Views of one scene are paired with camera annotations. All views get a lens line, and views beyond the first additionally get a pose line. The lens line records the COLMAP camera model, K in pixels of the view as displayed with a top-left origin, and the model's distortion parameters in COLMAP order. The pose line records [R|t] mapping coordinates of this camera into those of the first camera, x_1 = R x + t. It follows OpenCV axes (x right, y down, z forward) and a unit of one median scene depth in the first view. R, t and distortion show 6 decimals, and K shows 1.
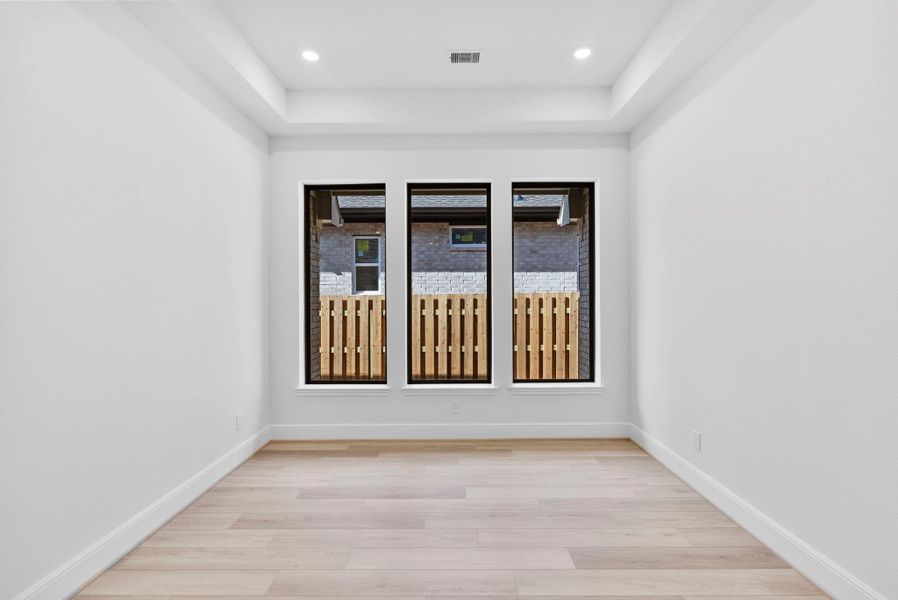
lens RADIAL K [[413.9, 0, 452.1], [0, 413.9, 299.9], [0, 0, 1]] dist [0.002360, 0.000224]
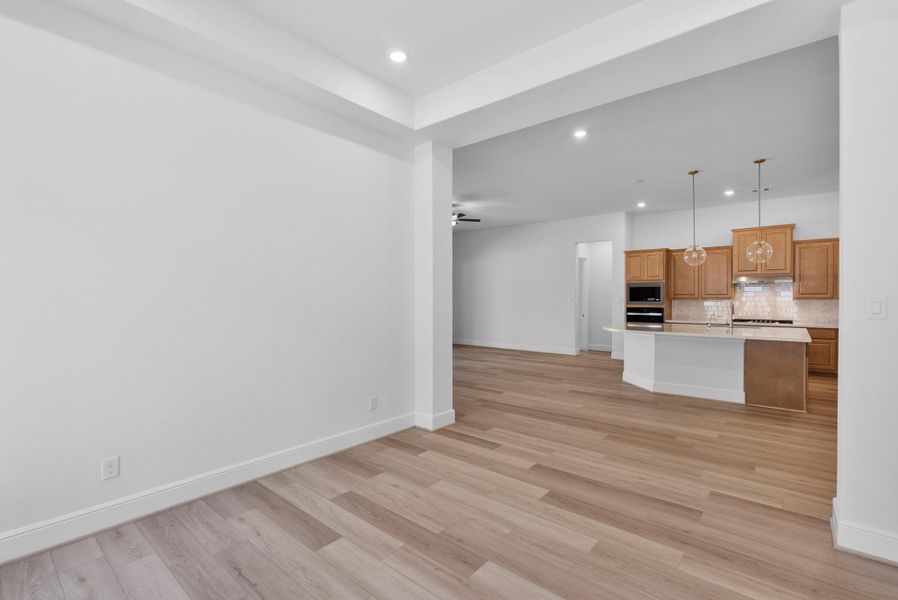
lens RADIAL K [[413.9, 0, 449.1], [0, 413.9, 296.9], [0, 0, 1]] dist [0.002360, 0.000224]
pose [[-0.766257, -0.000260, 0.642535, -0.575568], [0.004871, 0.999969, 0.006214, -0.012036], [-0.642516, 0.007891, -0.766231, 1.478334]]
